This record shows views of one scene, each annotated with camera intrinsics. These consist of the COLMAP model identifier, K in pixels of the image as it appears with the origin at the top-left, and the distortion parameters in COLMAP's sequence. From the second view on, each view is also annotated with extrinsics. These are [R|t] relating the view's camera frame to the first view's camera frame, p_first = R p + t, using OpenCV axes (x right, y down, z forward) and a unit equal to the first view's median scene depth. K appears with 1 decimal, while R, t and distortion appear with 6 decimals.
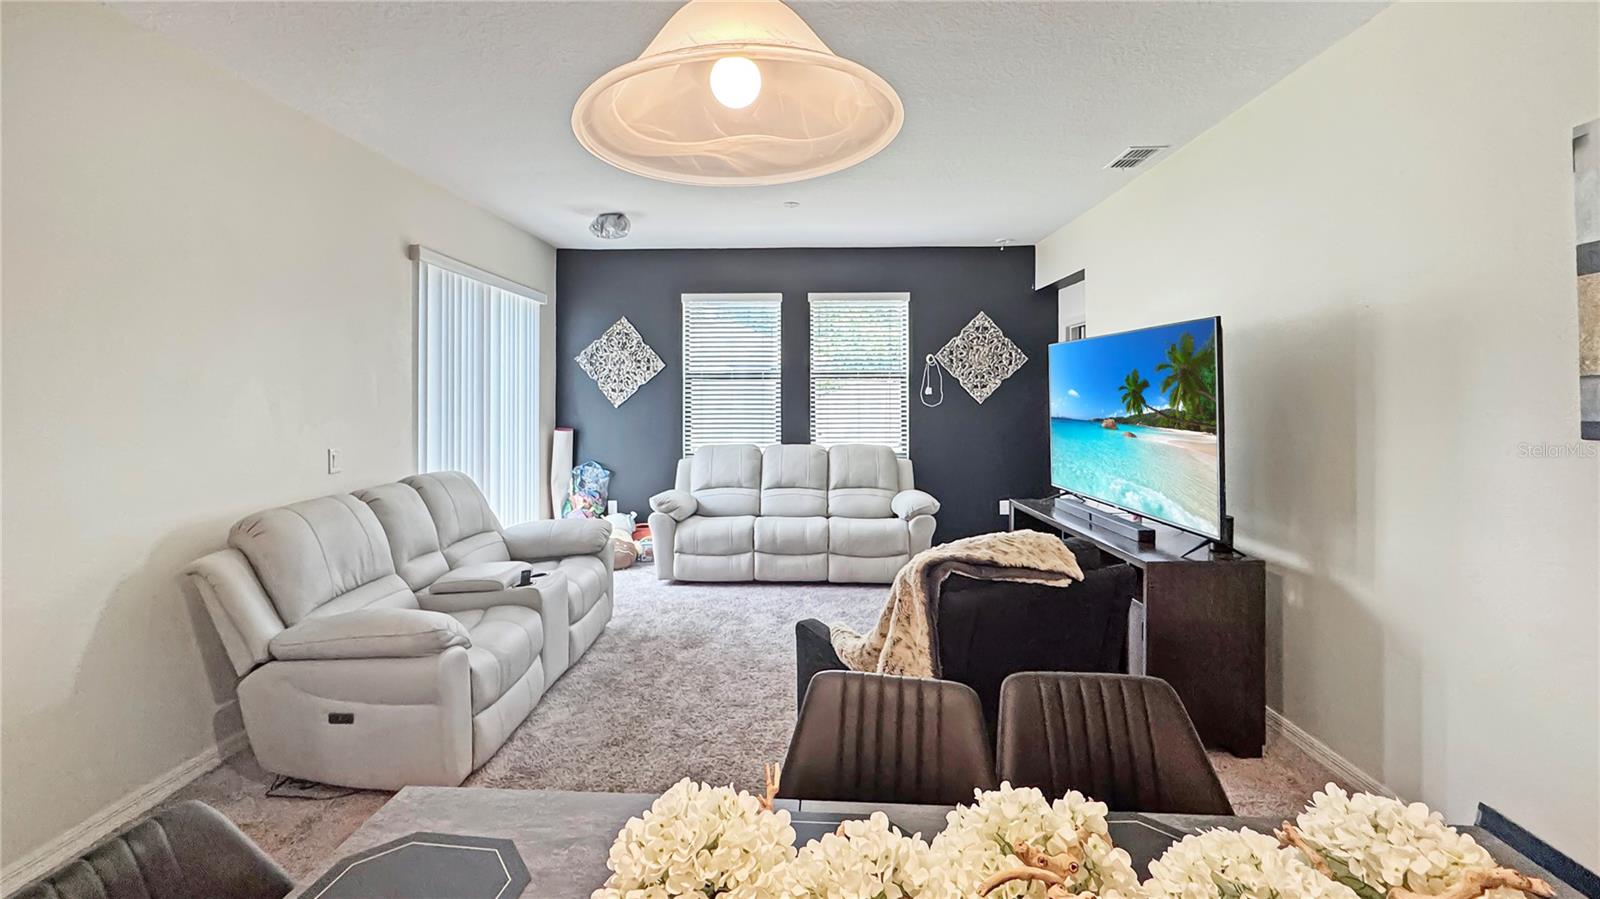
lens RADIAL K [[655.6, 0, 781.6], [0, 655.6, 388.3], [0, 0, 1]] dist [-0.002092, -0.001983]
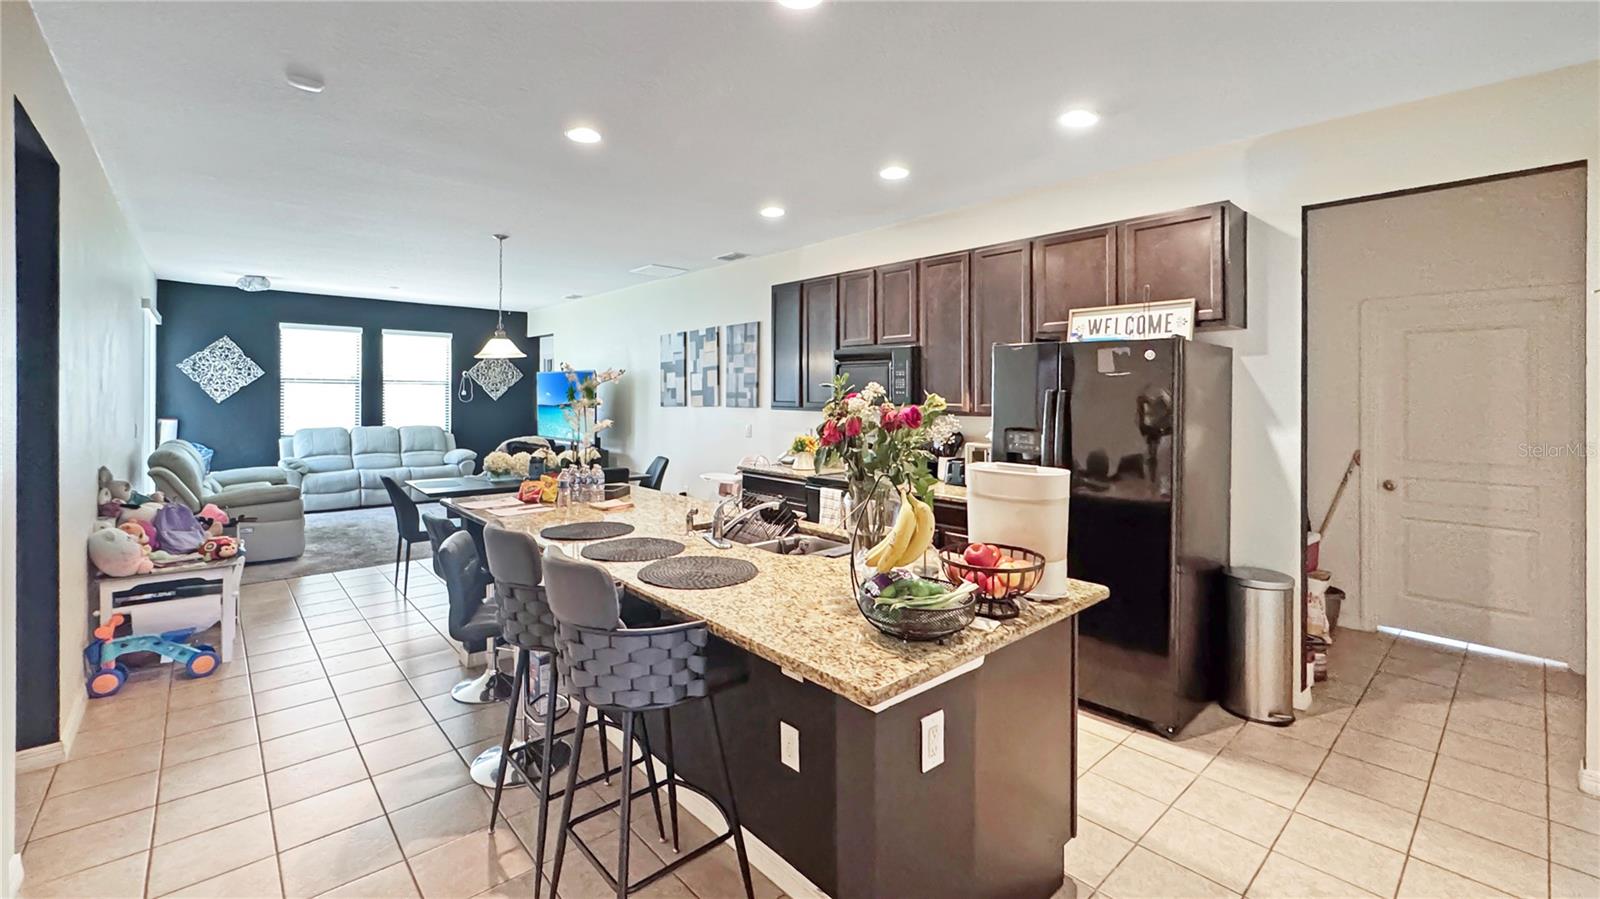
lens RADIAL K [[655.6, 0, 769.5], [0, 655.6, 390.8], [0, 0, 1]] dist [-0.002092, -0.001983]
pose [[0.724974, 0.009358, 0.688713, -0.387103], [-0.011889, 0.999929, -0.001071, -0.007901], [-0.688674, -0.007412, 0.725033, -0.811405]]
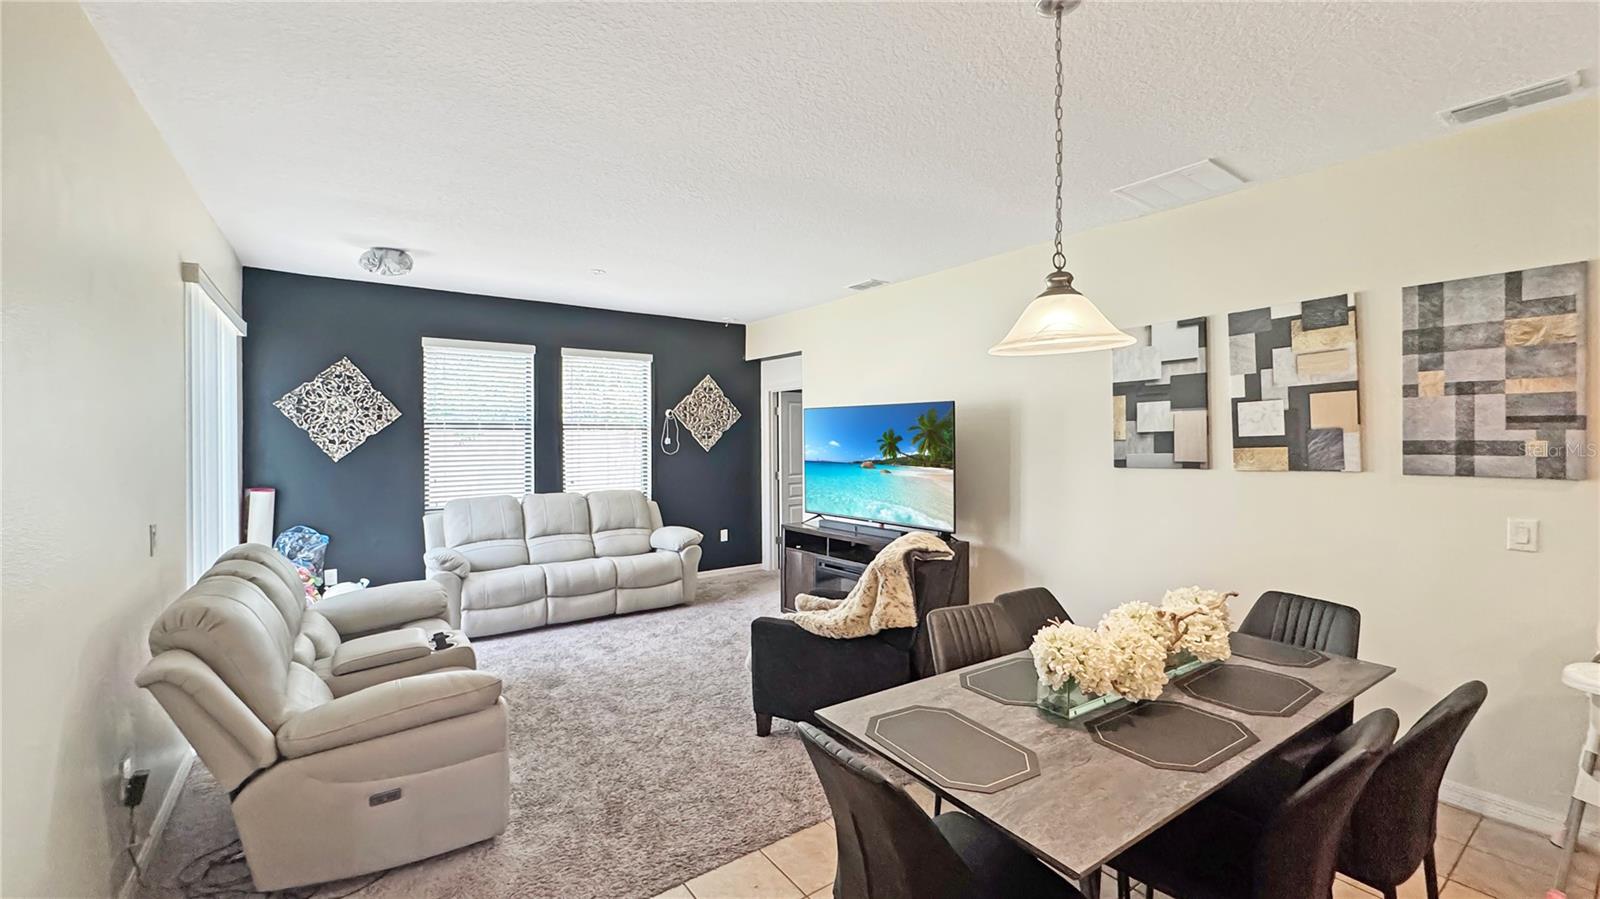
lens RADIAL K [[655.6, 0, 776.9], [0, 655.6, 433.3], [0, 0, 1]] dist [-0.002092, -0.001983]
pose [[0.799681, 0.002065, 0.600421, -0.331649], [-0.002457, 0.999997, -0.000167, -0.009970], [-0.600420, -0.001341, 0.799684, -0.041937]]
